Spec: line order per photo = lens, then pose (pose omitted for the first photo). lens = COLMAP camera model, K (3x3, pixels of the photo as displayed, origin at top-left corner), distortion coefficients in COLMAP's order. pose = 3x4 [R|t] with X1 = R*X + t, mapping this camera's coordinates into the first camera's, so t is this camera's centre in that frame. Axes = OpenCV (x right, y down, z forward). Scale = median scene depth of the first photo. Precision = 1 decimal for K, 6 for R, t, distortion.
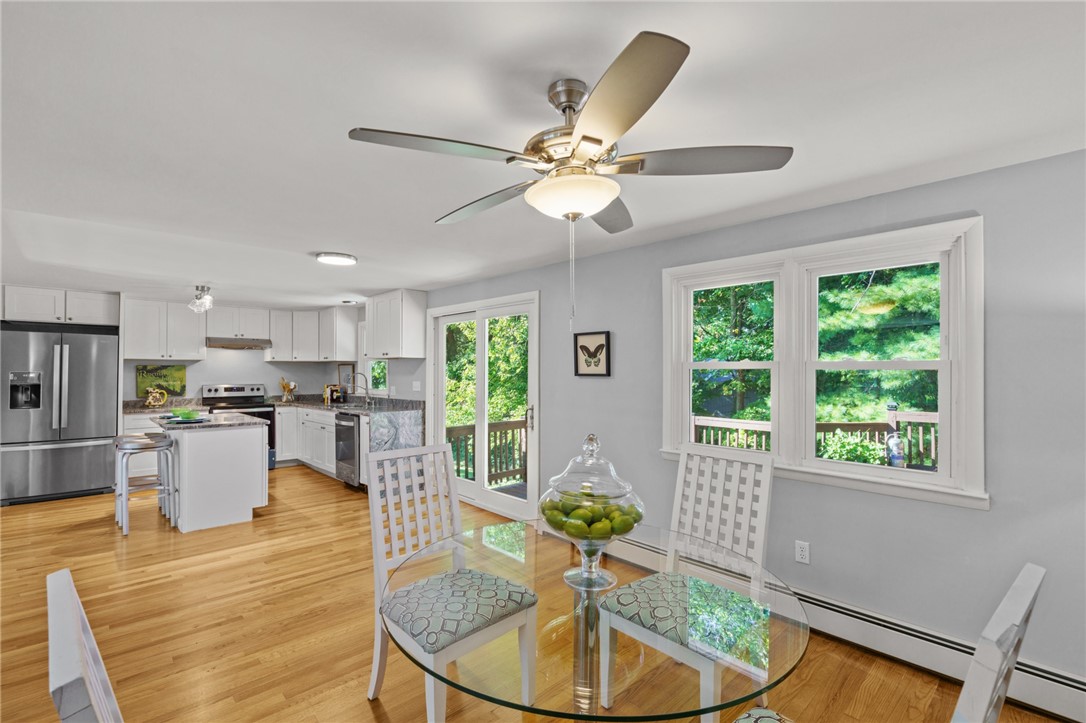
lens RADIAL K [[492.7, 0, 543.5], [0, 492.7, 369.9], [0, 0, 1]] dist [-0.000748, 0.000031]
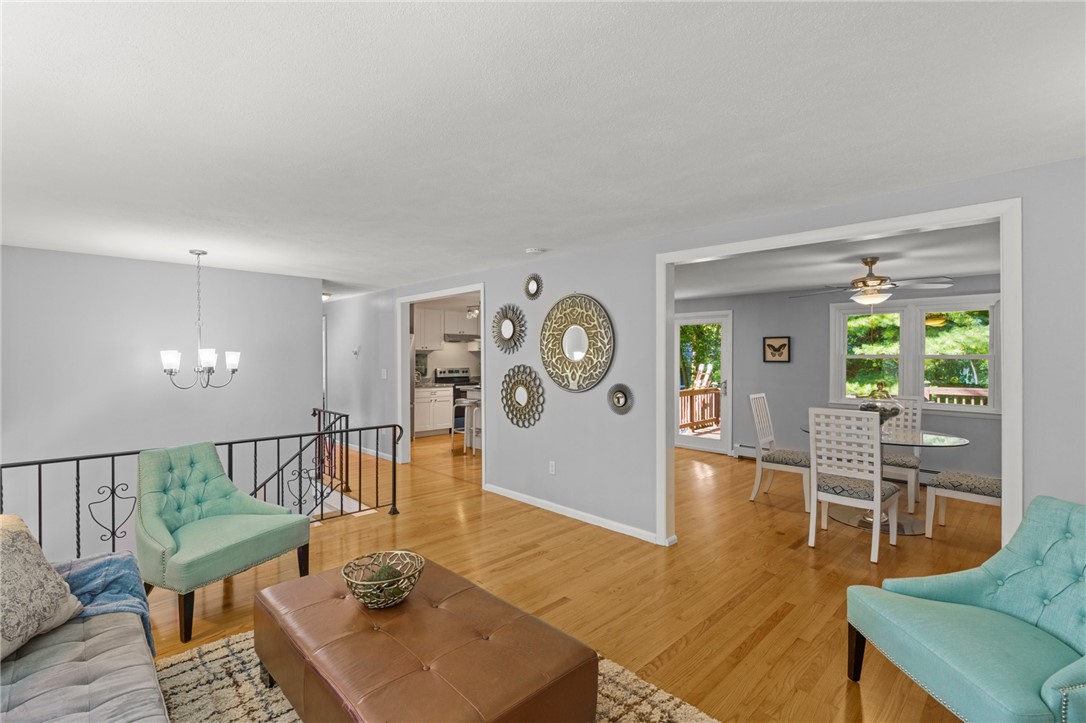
lens RADIAL K [[501.0, 0, 543.0], [0, 501.0, 361.5], [0, 0, 1]] dist [-0.000136, -0.000016]
pose [[0.999656, 0.001457, 0.026168, -0.608690], [-0.001740, 0.999940, 0.010824, -0.005855], [-0.026151, -0.010866, 0.999599, -0.579744]]
